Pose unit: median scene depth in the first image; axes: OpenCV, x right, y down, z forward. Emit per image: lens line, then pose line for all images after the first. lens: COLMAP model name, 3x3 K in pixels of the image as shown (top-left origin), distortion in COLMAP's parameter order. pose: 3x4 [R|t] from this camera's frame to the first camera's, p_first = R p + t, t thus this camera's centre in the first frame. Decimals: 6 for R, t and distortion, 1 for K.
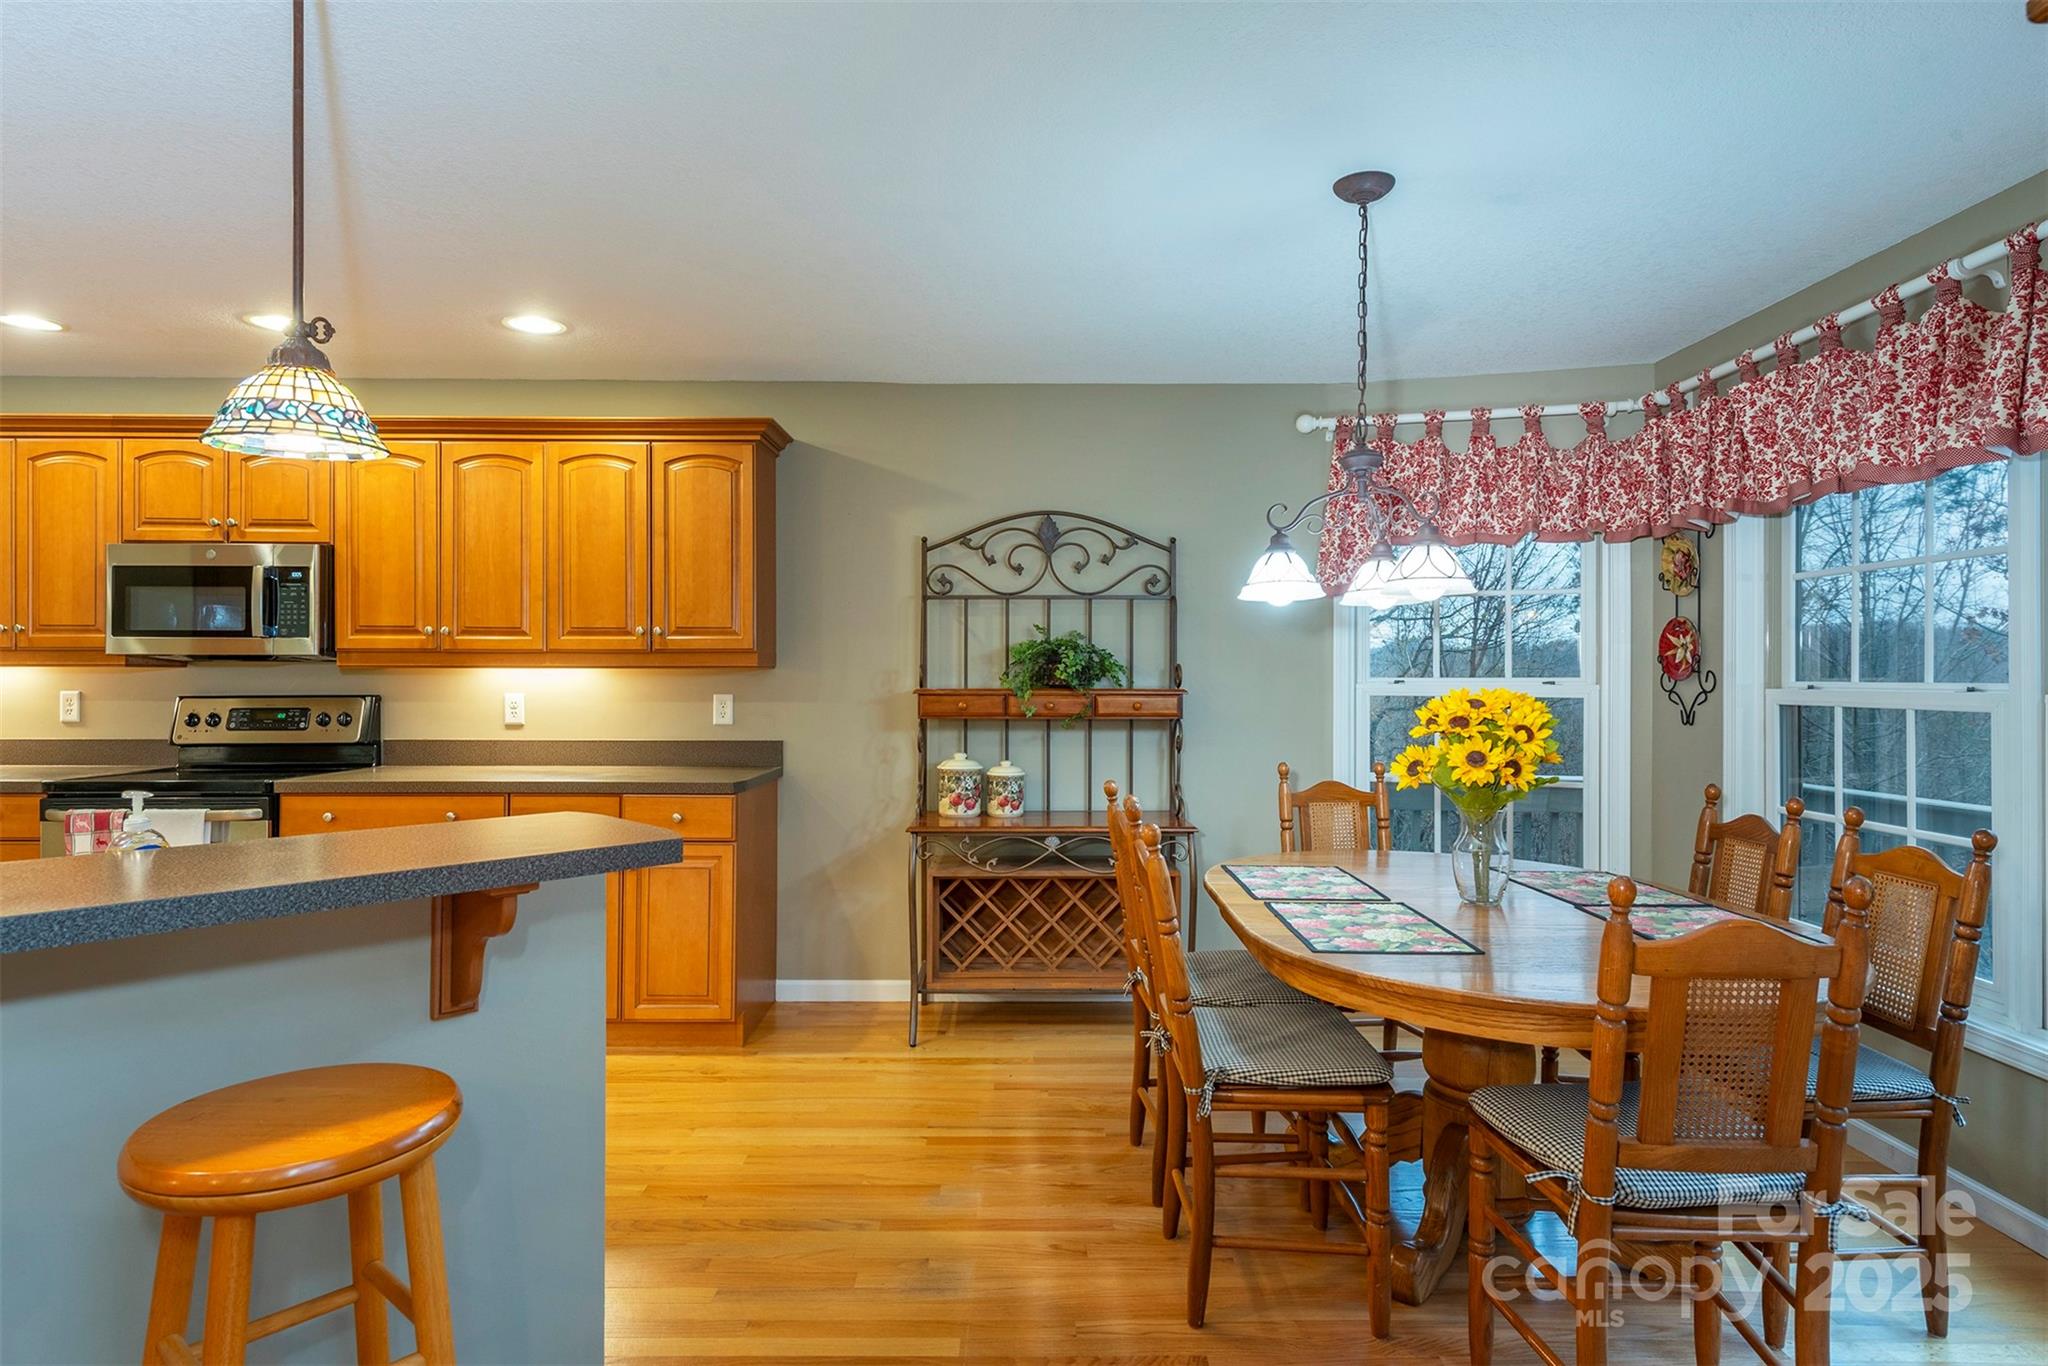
lens RADIAL K [[1083.3, 0, 1031.1], [0, 1083.3, 681.3], [0, 0, 1]] dist [0.000782, 0.000741]
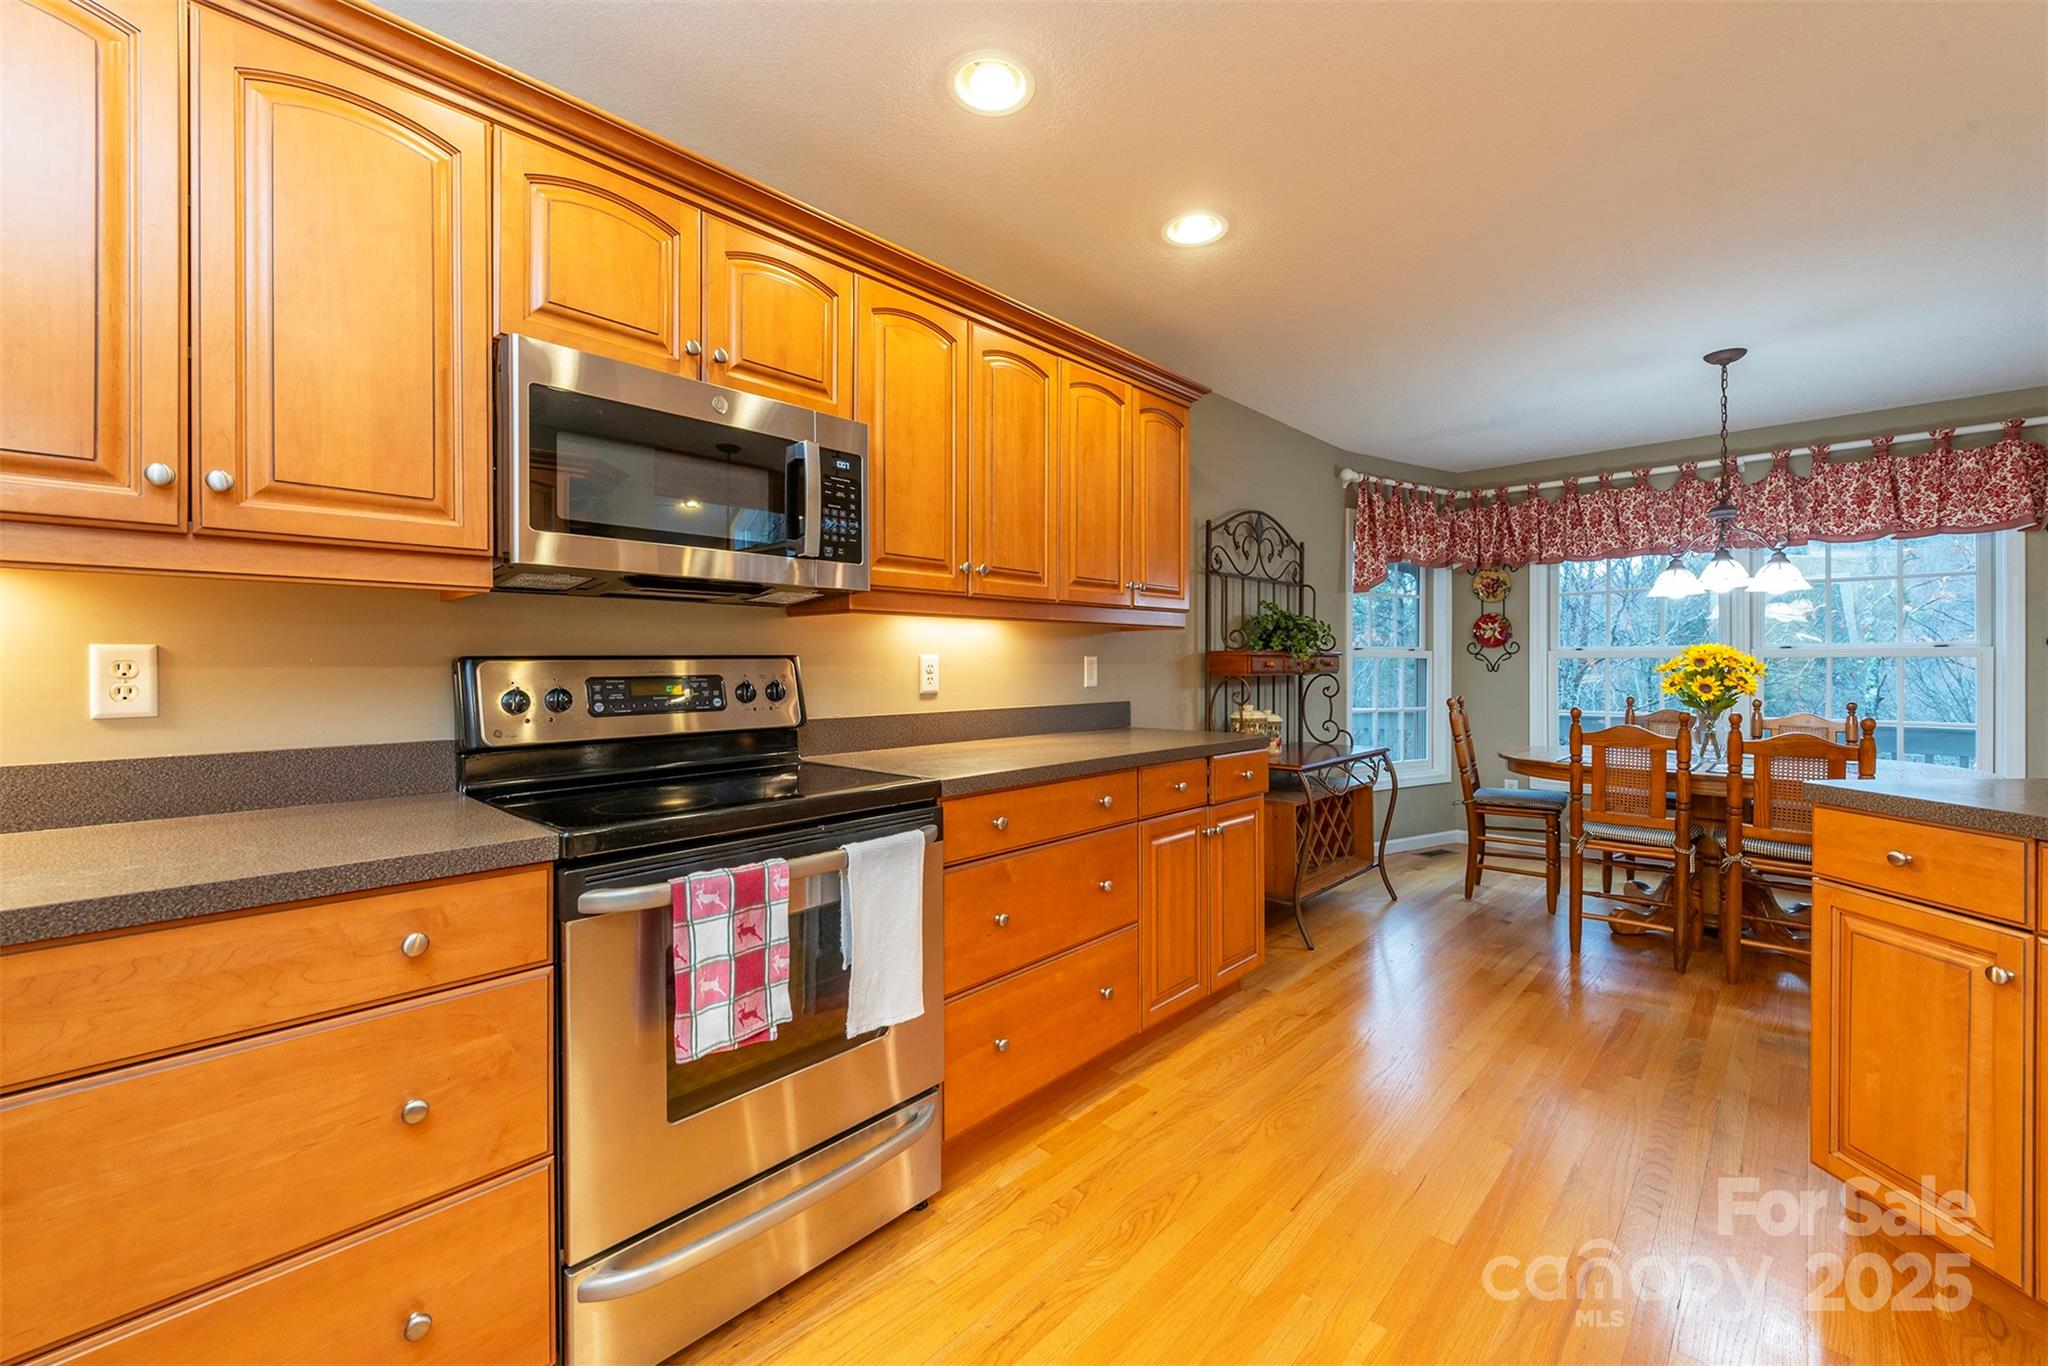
lens RADIAL K [[830.3, 0, 1022.2], [0, 830.3, 669.5], [0, 0, 1]] dist [0.006433, -0.000030]
pose [[0.693637, -0.009507, 0.720262, -0.889670], [0.010055, 0.999943, 0.003516, 0.021361], [-0.720254, 0.004803, 0.693694, 0.537828]]
